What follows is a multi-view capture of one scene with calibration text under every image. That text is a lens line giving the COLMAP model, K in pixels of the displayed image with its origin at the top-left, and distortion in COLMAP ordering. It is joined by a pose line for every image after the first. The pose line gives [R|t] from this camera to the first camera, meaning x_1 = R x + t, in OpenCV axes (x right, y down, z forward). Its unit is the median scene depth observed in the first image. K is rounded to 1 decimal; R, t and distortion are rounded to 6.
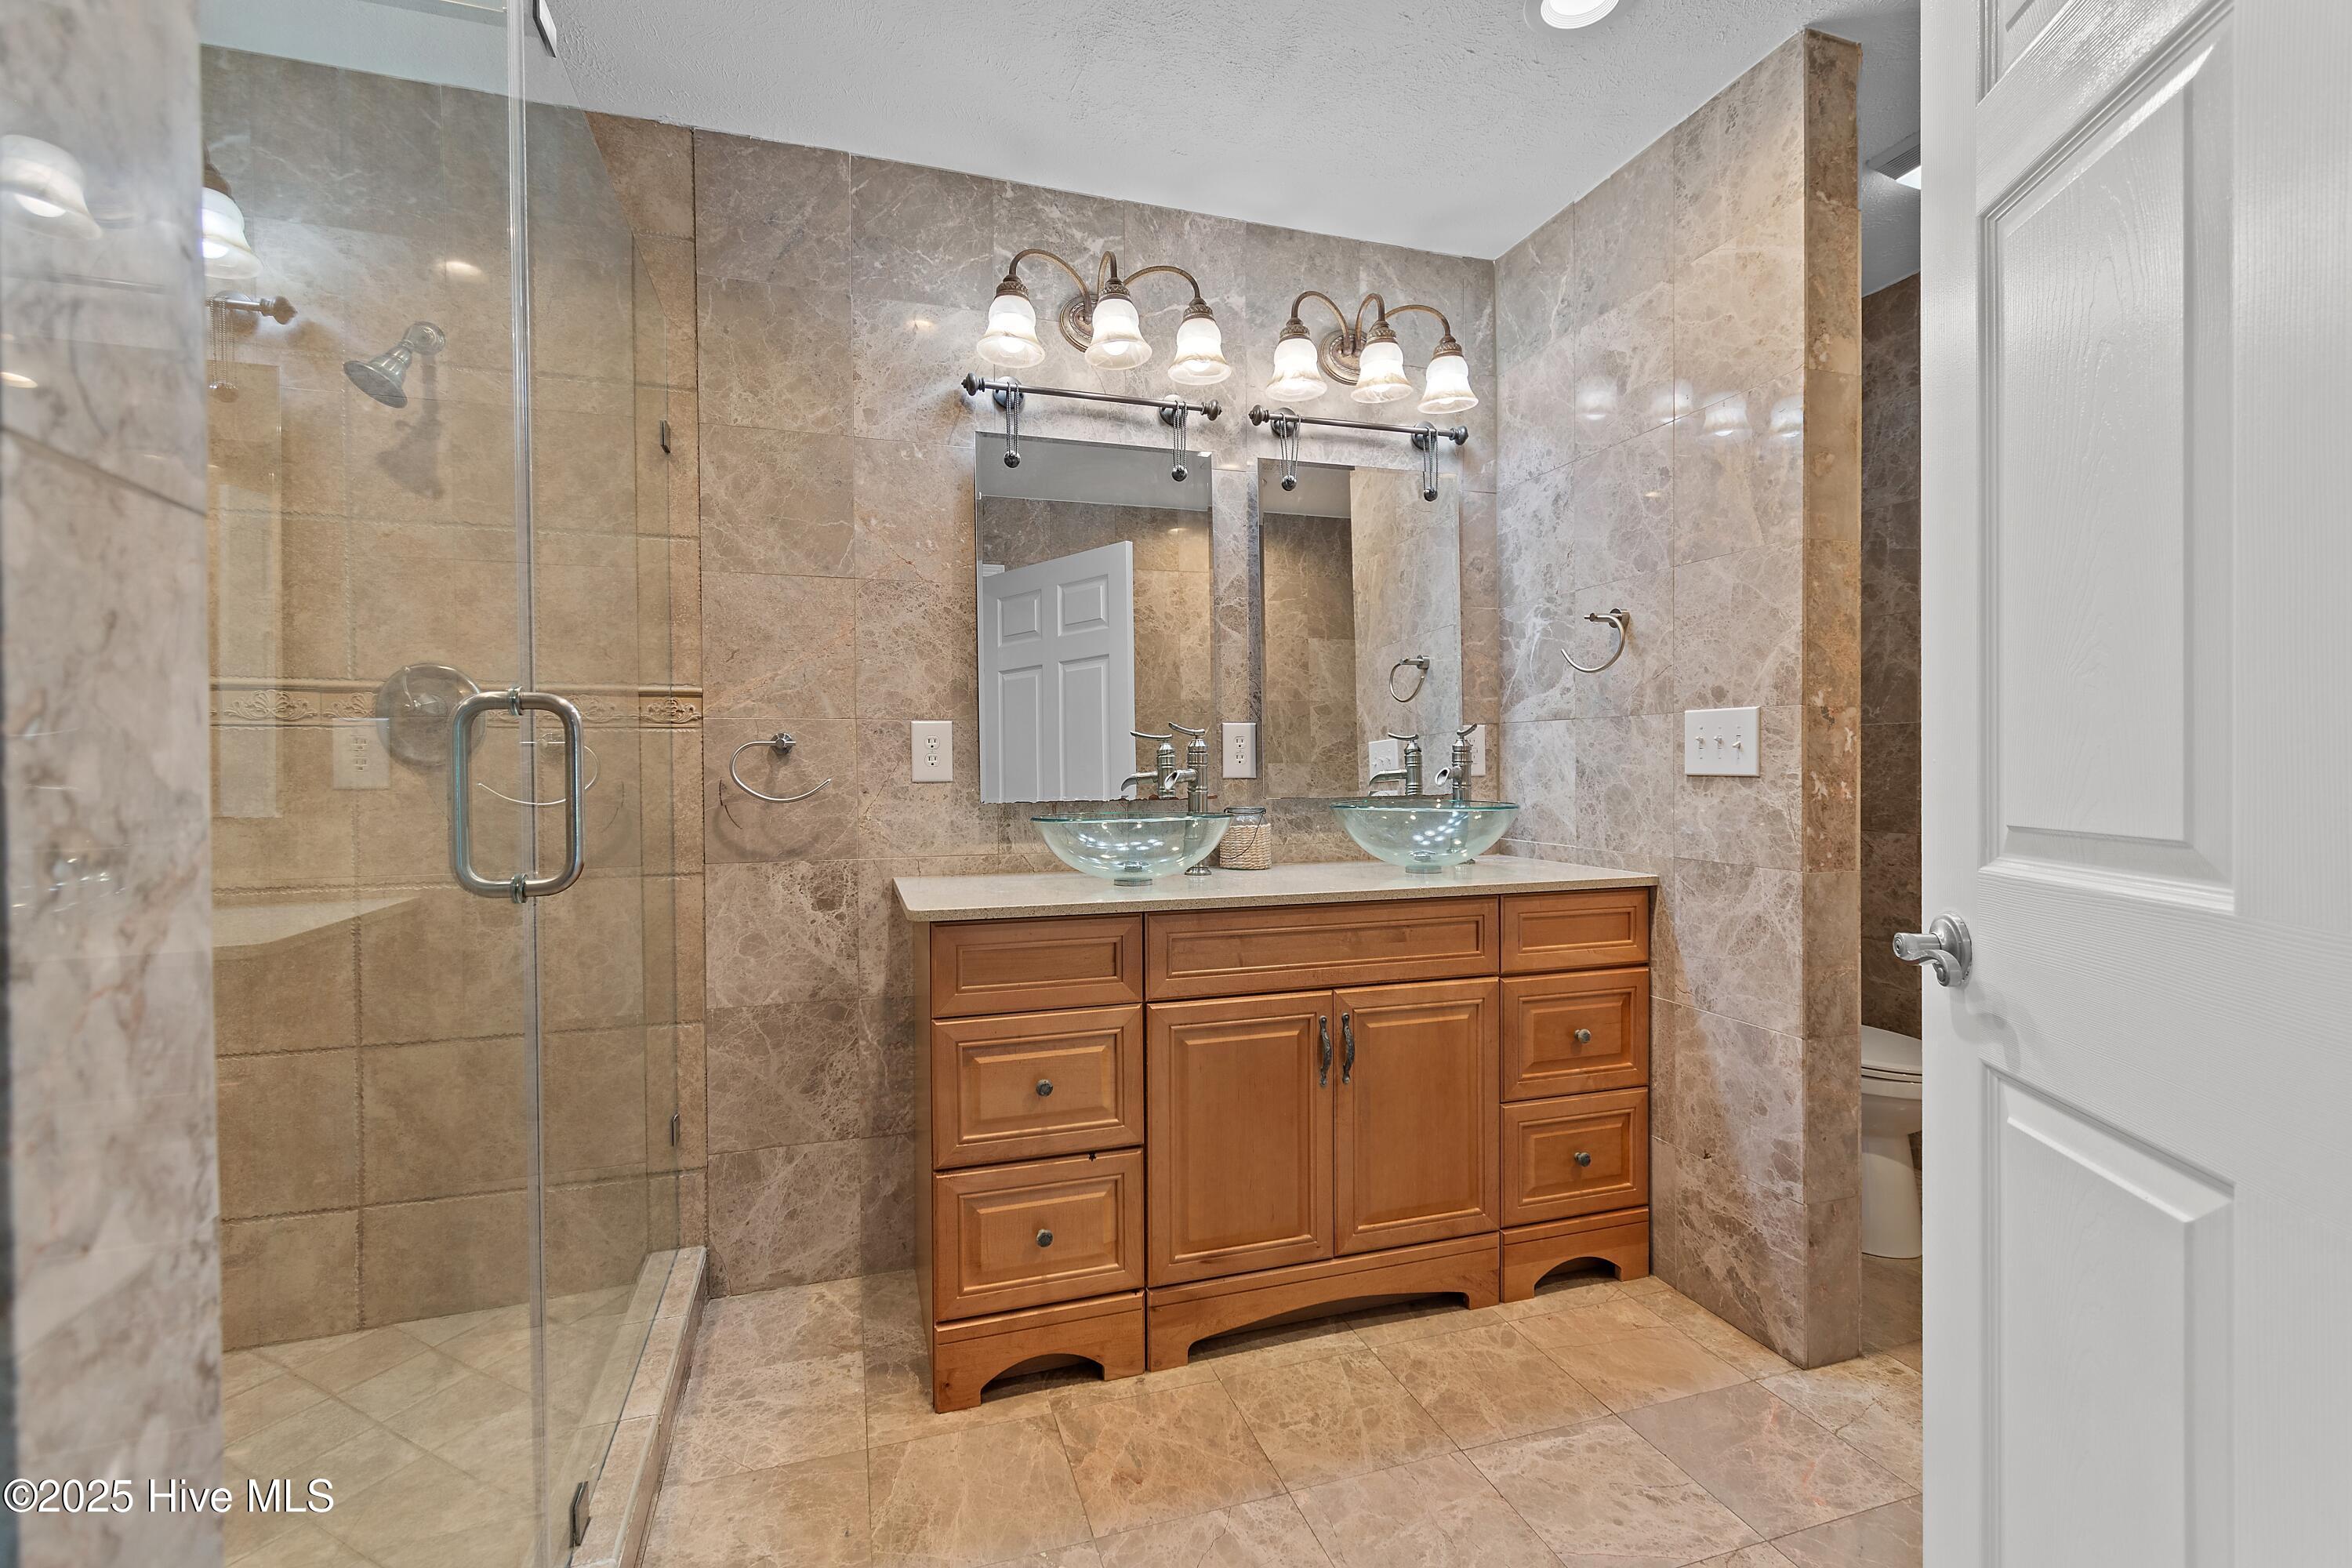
lens RADIAL K [[1036.8, 0, 1176.0], [0, 1036.8, 784.0], [0, 0, 1]] dist [0.001832, 0.000114]
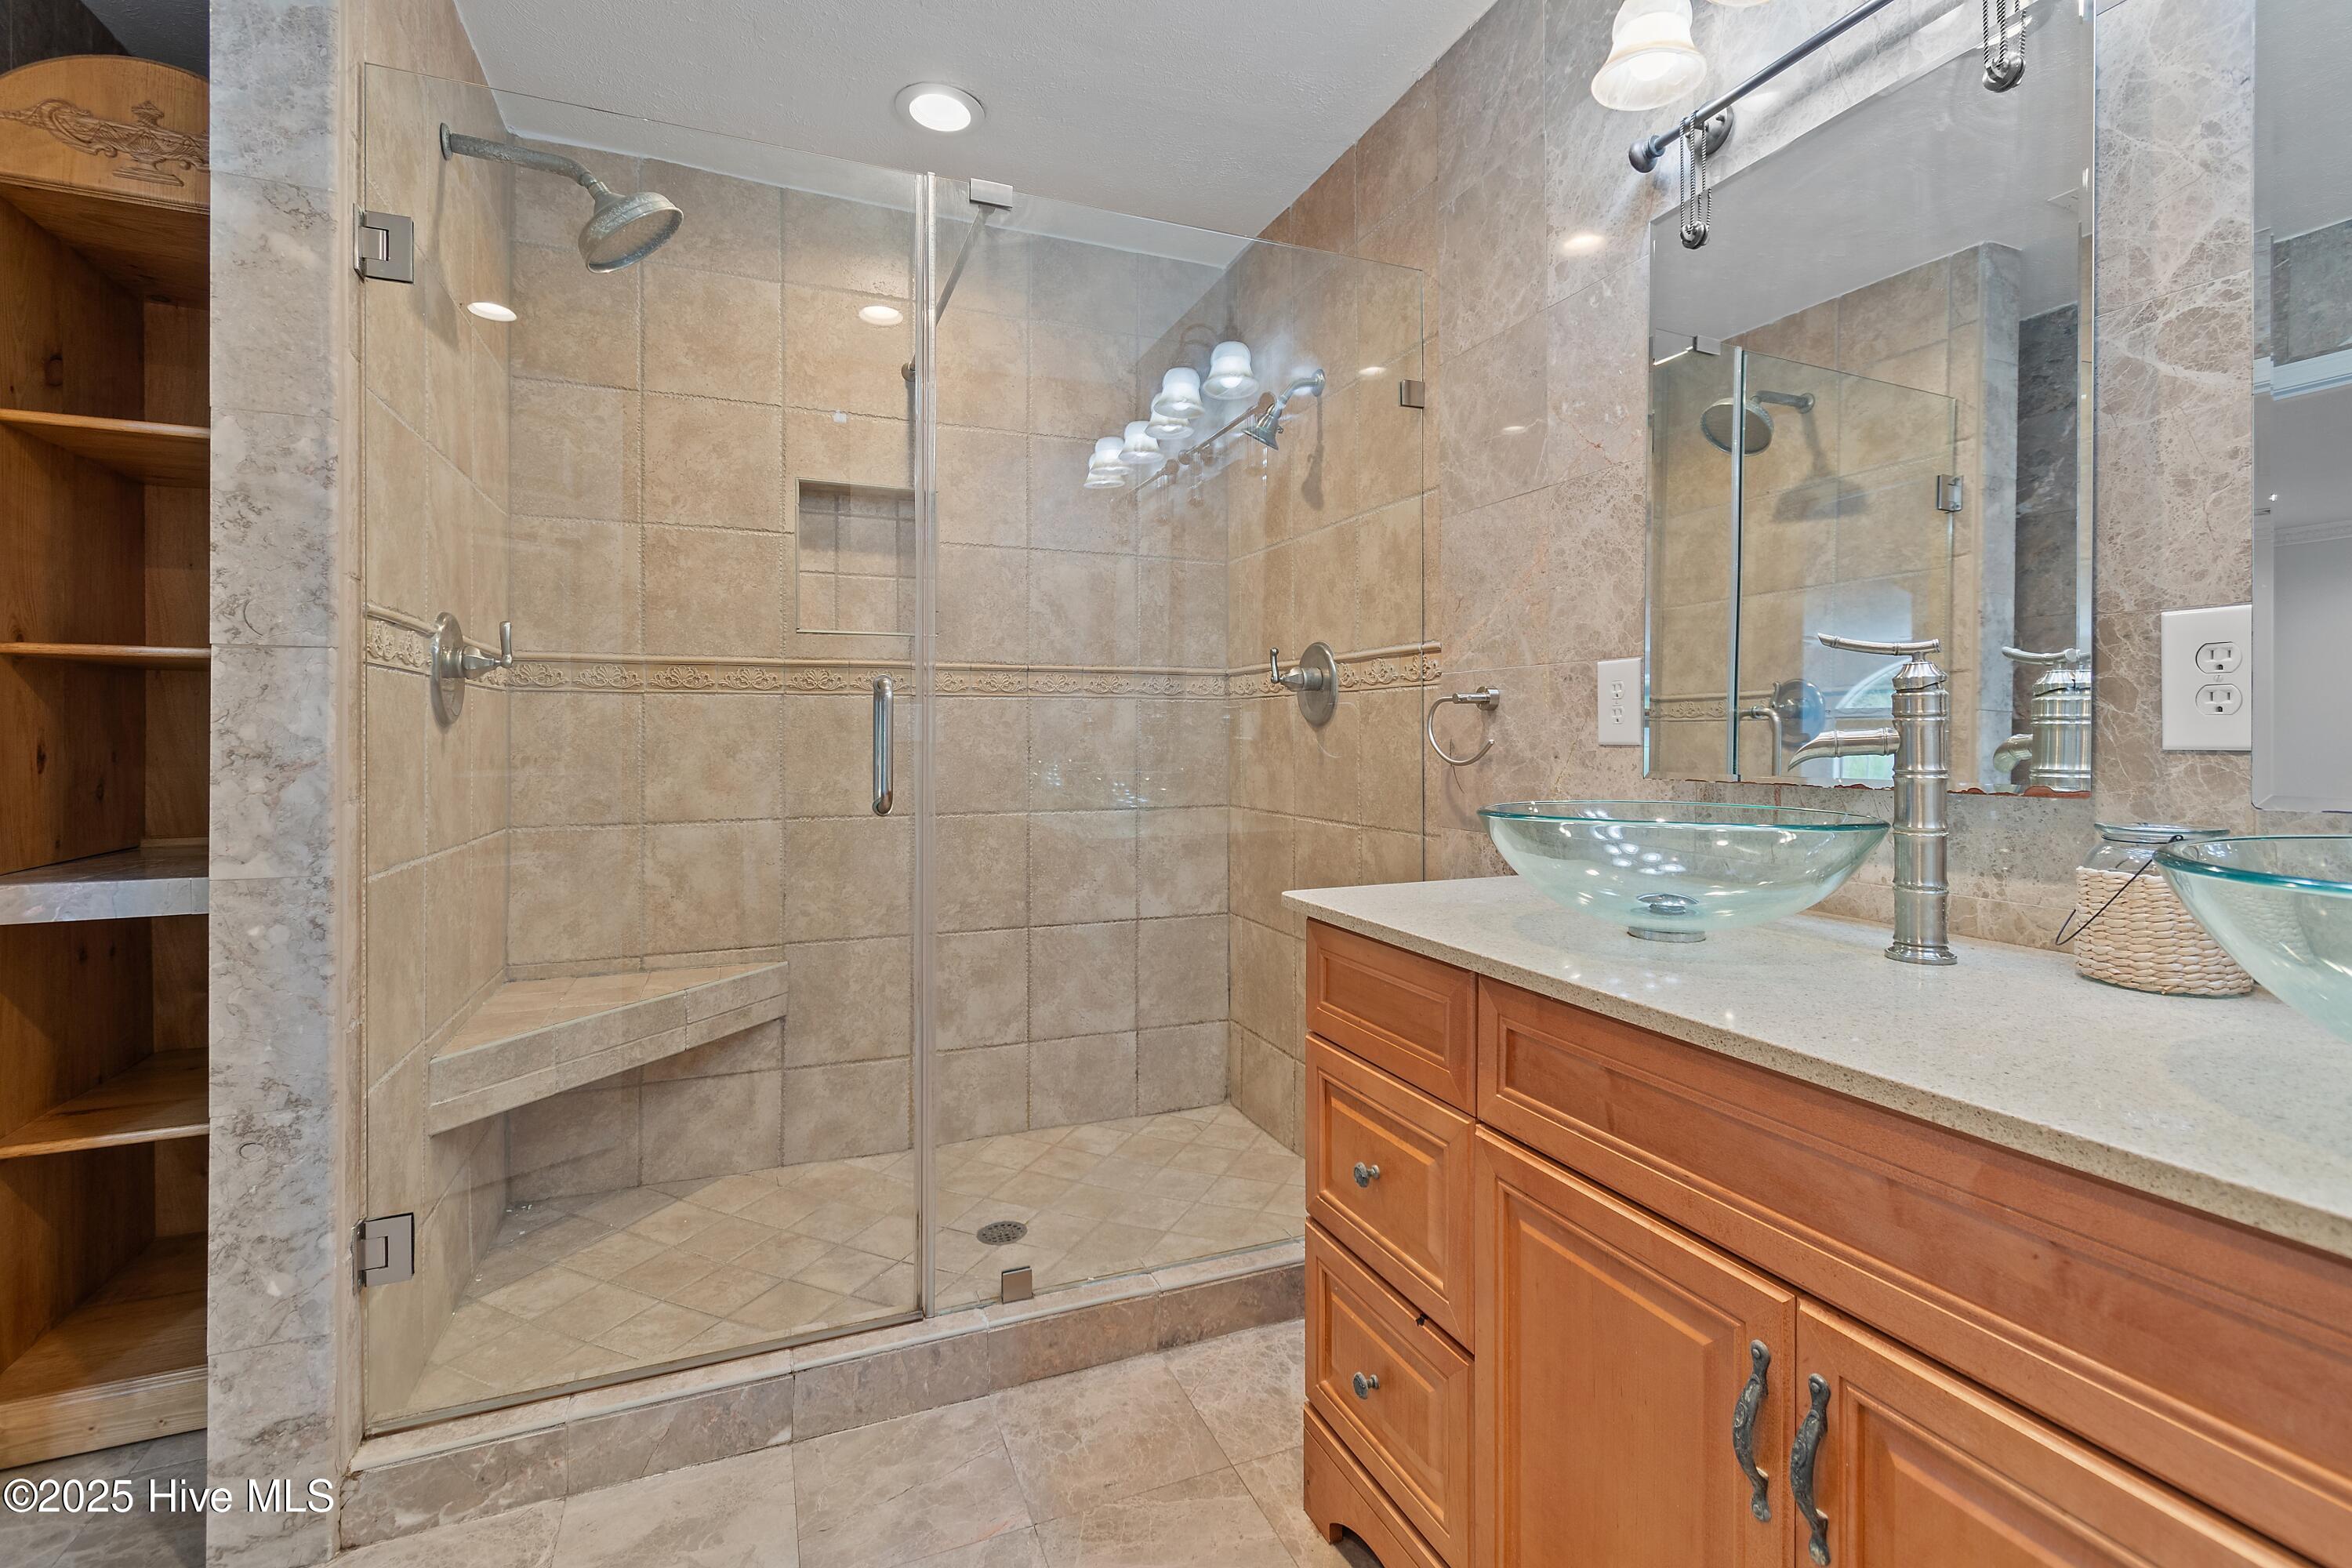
lens RADIAL K [[1046.8, 0, 1174.6], [0, 1046.8, 737.8], [0, 0, 1]] dist [-0.002072, -0.000329]
pose [[0.073223, 0.010658, -0.997259, 0.891762], [-0.012804, 0.999871, 0.009745, -0.020033], [0.997233, 0.012055, 0.073350, 1.256113]]
